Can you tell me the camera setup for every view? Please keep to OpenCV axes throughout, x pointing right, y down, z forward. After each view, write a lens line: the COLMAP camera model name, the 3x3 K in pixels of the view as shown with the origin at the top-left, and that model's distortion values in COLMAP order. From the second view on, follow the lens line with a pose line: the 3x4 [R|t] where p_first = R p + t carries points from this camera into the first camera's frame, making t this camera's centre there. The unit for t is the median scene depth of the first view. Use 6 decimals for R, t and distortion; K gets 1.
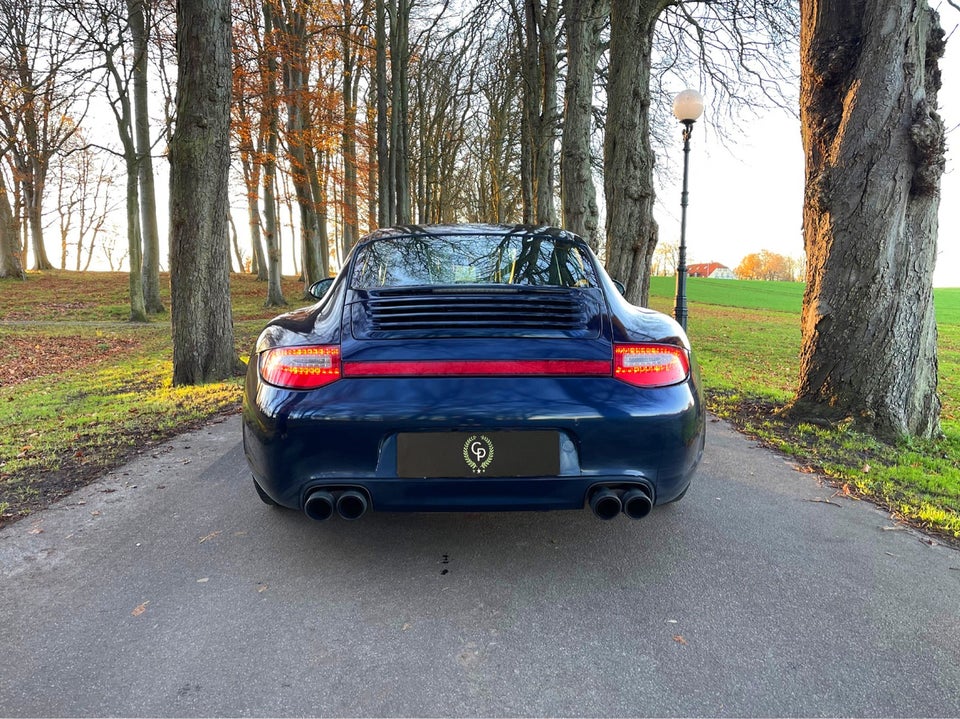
lens RADIAL K [[789.7, 0, 480.4], [0, 789.7, 335.6], [0, 0, 1]] dist [0.031710, -0.040028]
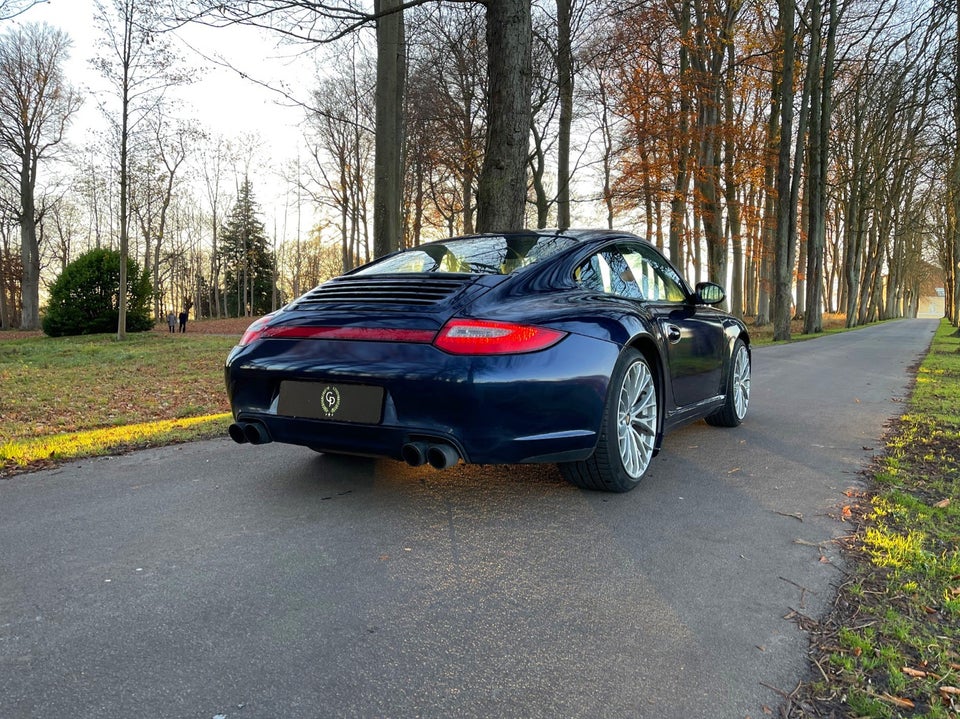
lens RADIAL K [[789.7, 0, 482.2], [0, 789.7, 356.6], [0, 0, 1]] dist [0.031710, -0.040028]
pose [[0.846855, 0.037182, -0.530522, 0.809072], [-0.050292, 0.998682, -0.010288, 0.076379], [0.529440, 0.035393, 0.847609, 0.067974]]
